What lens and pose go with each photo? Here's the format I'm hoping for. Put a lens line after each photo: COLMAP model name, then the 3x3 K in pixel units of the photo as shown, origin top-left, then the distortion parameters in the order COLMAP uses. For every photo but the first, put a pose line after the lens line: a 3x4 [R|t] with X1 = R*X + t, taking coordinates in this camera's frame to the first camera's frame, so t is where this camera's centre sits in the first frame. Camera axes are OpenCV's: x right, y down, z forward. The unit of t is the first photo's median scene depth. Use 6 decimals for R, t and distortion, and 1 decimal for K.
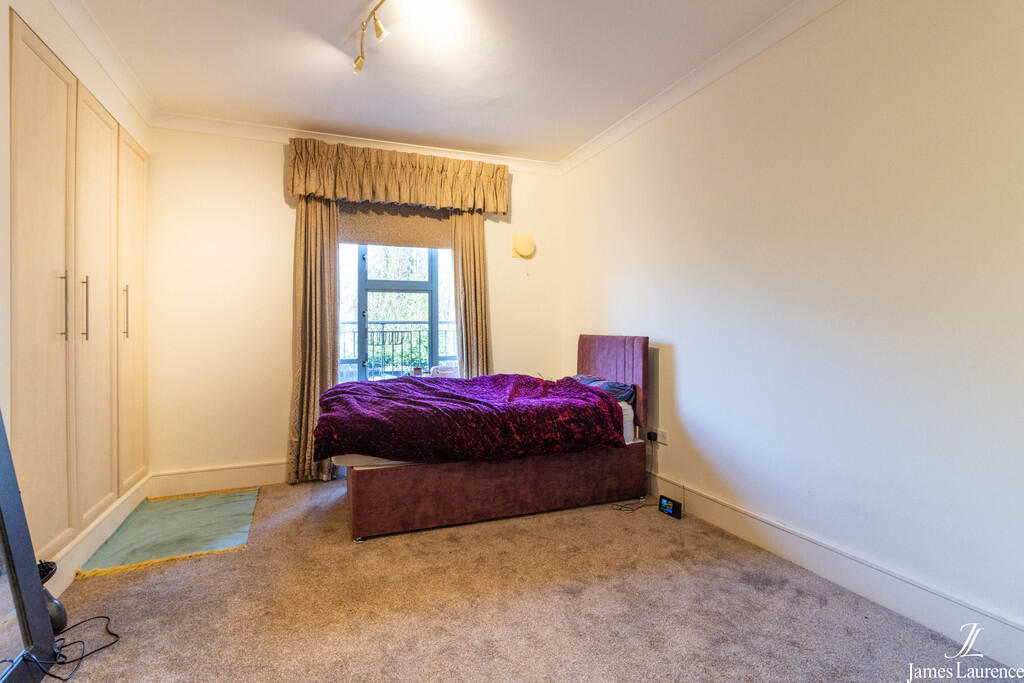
lens RADIAL K [[472.0, 0, 487.4], [0, 472.0, 316.7], [0, 0, 1]] dist [0.001999, 0.000150]
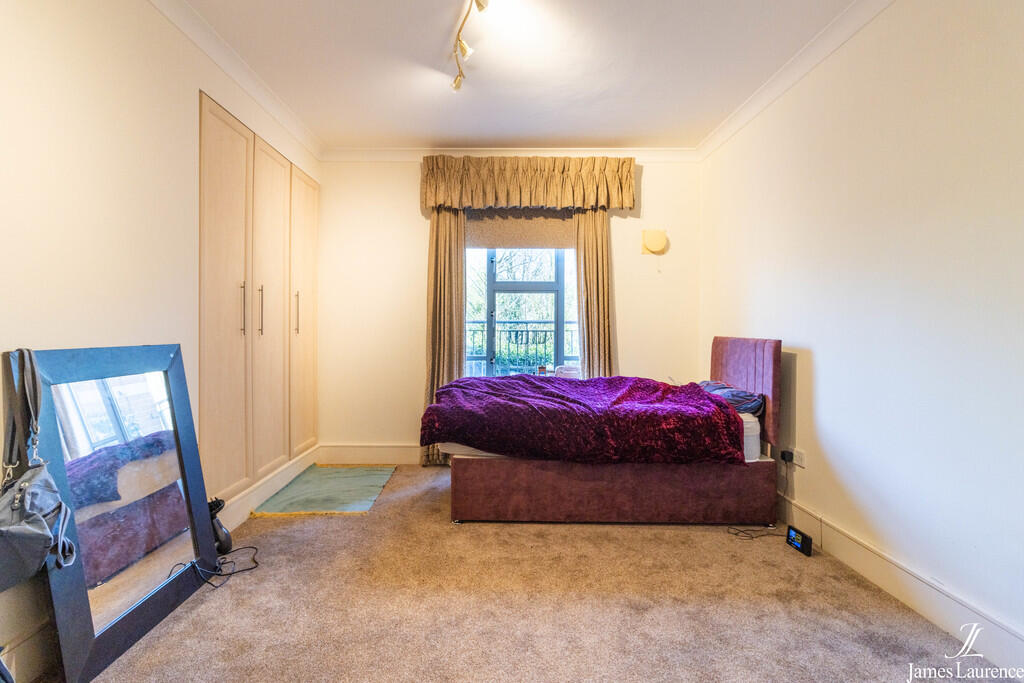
lens RADIAL K [[478.0, 0, 510.9], [0, 478.0, 318.8], [0, 0, 1]] dist [0.001578, 0.000434]
pose [[0.936615, 0.002047, -0.350355, 0.200415], [0.000099, 0.999981, 0.006109, -0.001637], [0.350361, -0.005756, 0.936597, 0.012663]]
